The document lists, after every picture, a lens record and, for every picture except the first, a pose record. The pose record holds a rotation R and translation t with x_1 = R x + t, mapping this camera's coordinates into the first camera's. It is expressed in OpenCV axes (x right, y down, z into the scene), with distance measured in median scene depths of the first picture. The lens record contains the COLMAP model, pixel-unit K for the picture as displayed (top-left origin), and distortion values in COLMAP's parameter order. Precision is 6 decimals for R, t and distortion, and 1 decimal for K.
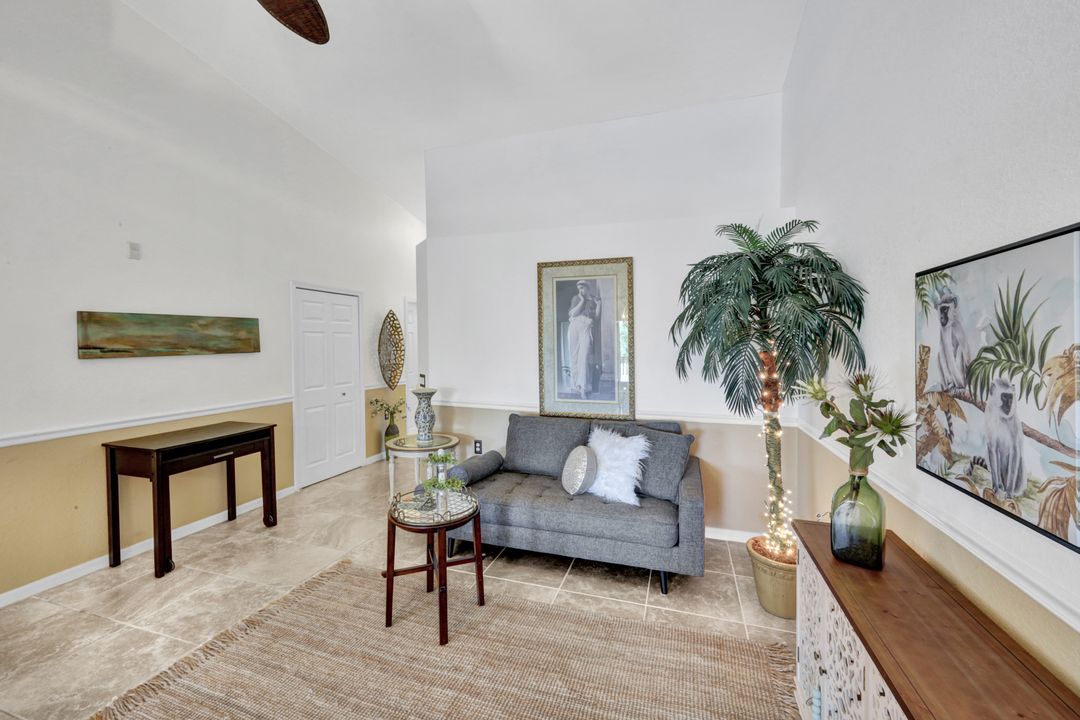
lens RADIAL K [[441.7, 0, 543.0], [0, 441.7, 346.3], [0, 0, 1]] dist [0.000336, 0.000070]
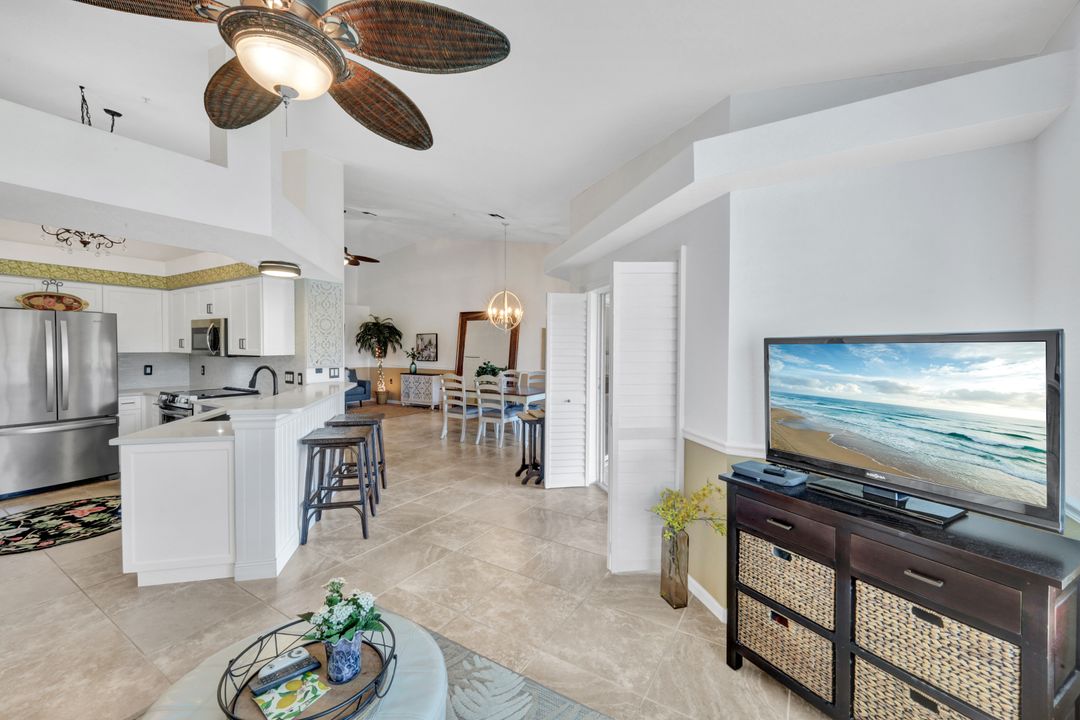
lens RADIAL K [[437.7, 0, 539.0], [0, 437.7, 355.0], [0, 0, 1]] dist [0.002186, 0.000259]
pose [[0.241023, -0.015620, 0.970394, -3.490862], [0.003449, 0.999878, 0.015238, 0.048154], [-0.970513, -0.000326, 0.241048, -1.657971]]
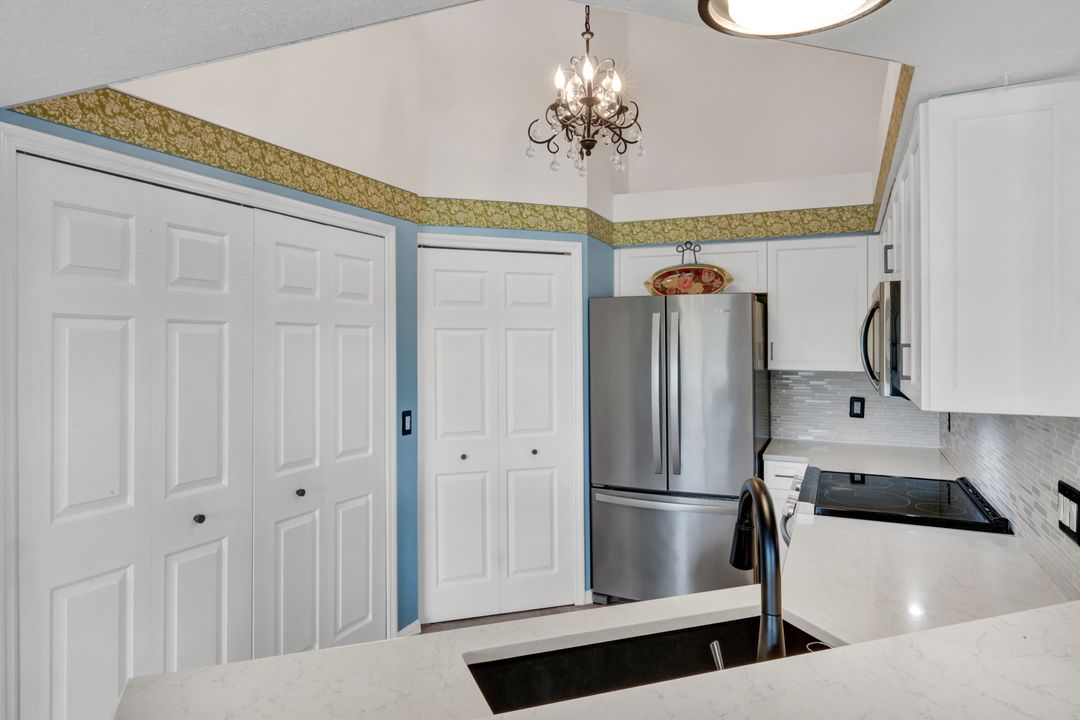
lens RADIAL K [[671.0, 0, 538.1], [0, 671.0, 338.9], [0, 0, 1]] dist [-0.002242, -0.000180]
pose [[0.993632, 0.005831, -0.112525, -2.323237], [-0.007249, 0.999899, -0.012191, 0.008650], [0.112443, 0.012929, 0.993574, -0.855949]]
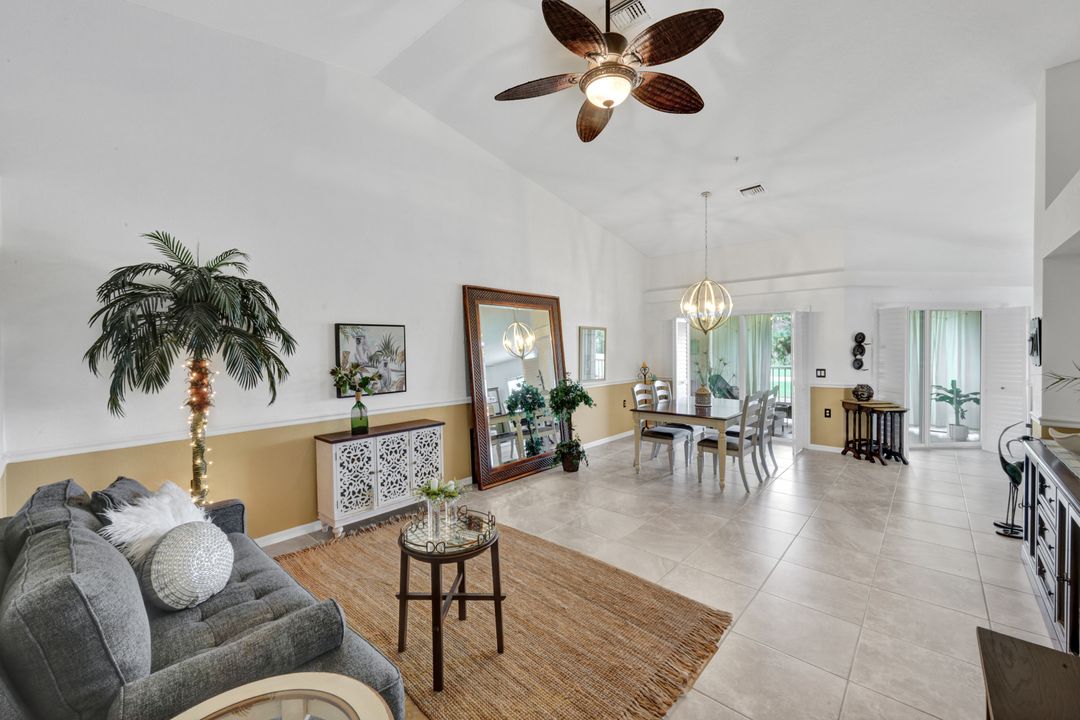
lens RADIAL K [[437.7, 0, 539.0], [0, 437.7, 355.0], [0, 0, 1]] dist [0.002186, 0.000259]
pose [[-0.914038, 0.003959, 0.405608, -0.788418], [0.014459, 0.999635, 0.022828, -0.013023], [-0.405370, 0.026730, -0.913762, 1.774191]]
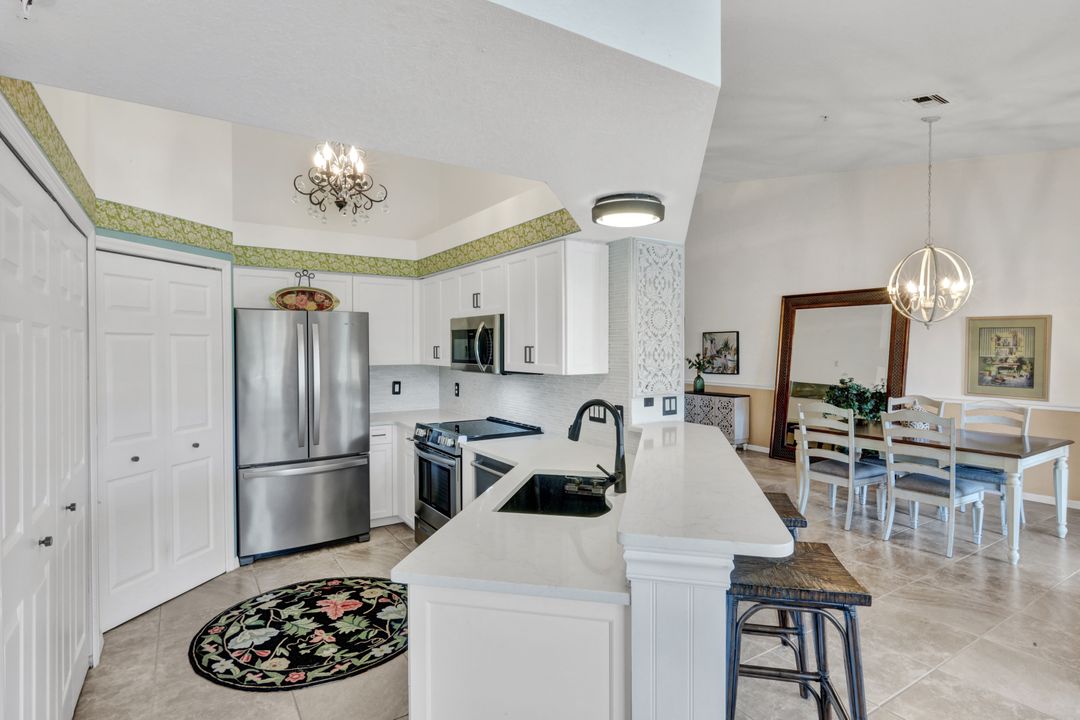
lens RADIAL K [[563.8, 0, 539.4], [0, 563.8, 353.0], [0, 0, 1]] dist [-0.000386, 0.000664]
pose [[0.631427, -0.006797, 0.775406, -3.098024], [0.008188, 0.999964, 0.002098, 0.017948], [-0.775392, 0.005024, 0.631460, -0.917824]]
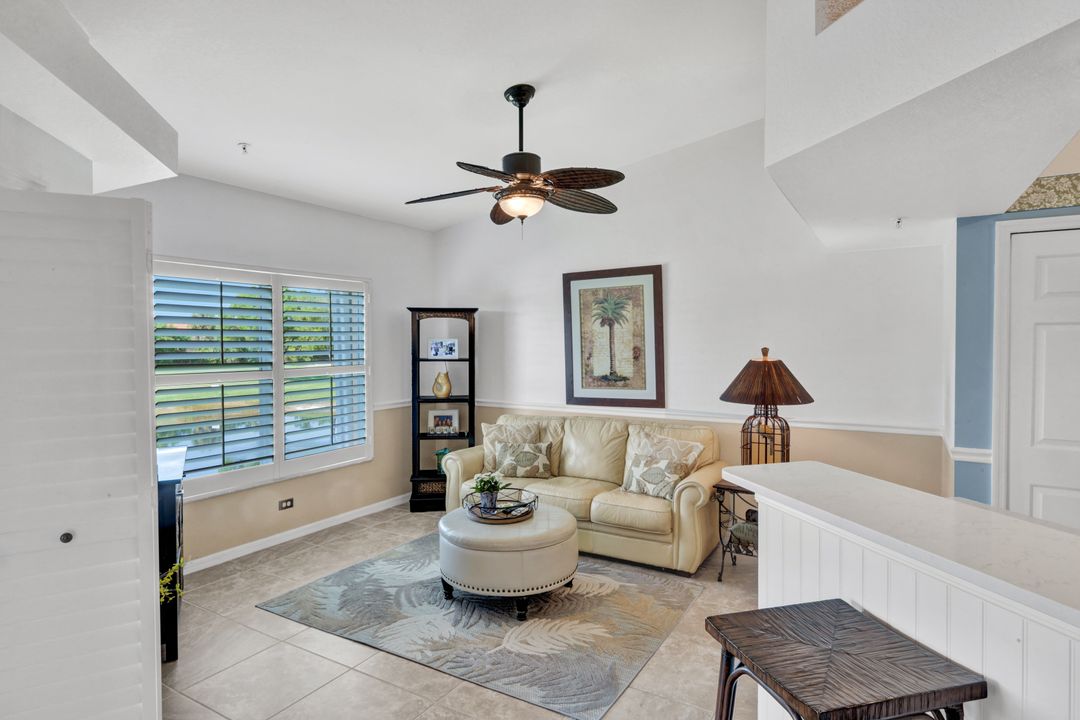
lens RADIAL K [[604.3, 0, 530.1], [0, 604.3, 355.6], [0, 0, 1]] dist [-0.001709, -0.000115]
pose [[-0.236224, 0.028633, -0.971277, -1.570981], [-0.005059, 0.999516, 0.030696, 0.005919], [0.971685, 0.012164, -0.235965, -0.826255]]
